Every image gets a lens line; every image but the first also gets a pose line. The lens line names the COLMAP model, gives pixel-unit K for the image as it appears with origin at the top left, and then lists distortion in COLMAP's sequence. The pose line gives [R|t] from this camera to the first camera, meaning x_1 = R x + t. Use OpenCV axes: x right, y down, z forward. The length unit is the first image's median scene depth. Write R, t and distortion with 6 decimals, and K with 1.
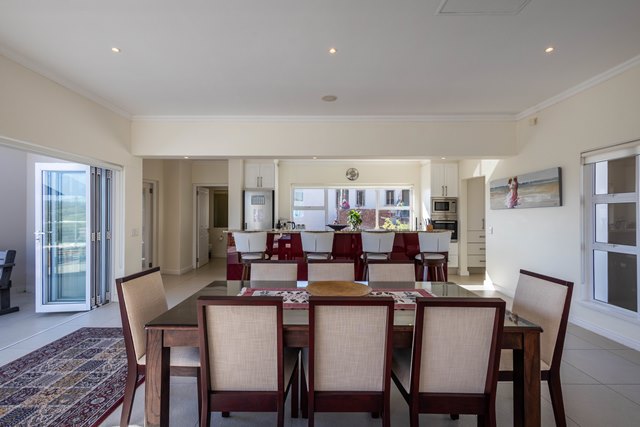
lens RADIAL K [[295.0, 0, 316.6], [0, 295.0, 212.0], [0, 0, 1]] dist [0.012409, 0.000568]
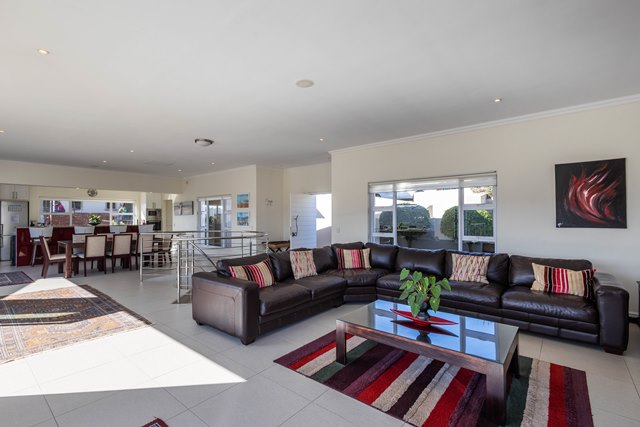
lens RADIAL K [[295.0, 0, 317.7], [0, 295.0, 214.1], [0, 0, 1]] dist [0.012409, 0.000568]
pose [[0.643704, 0.005578, 0.765254, -0.381868], [-0.002323, 0.999983, -0.005335, -0.006829], [-0.765271, 0.001657, 0.643706, -1.133039]]
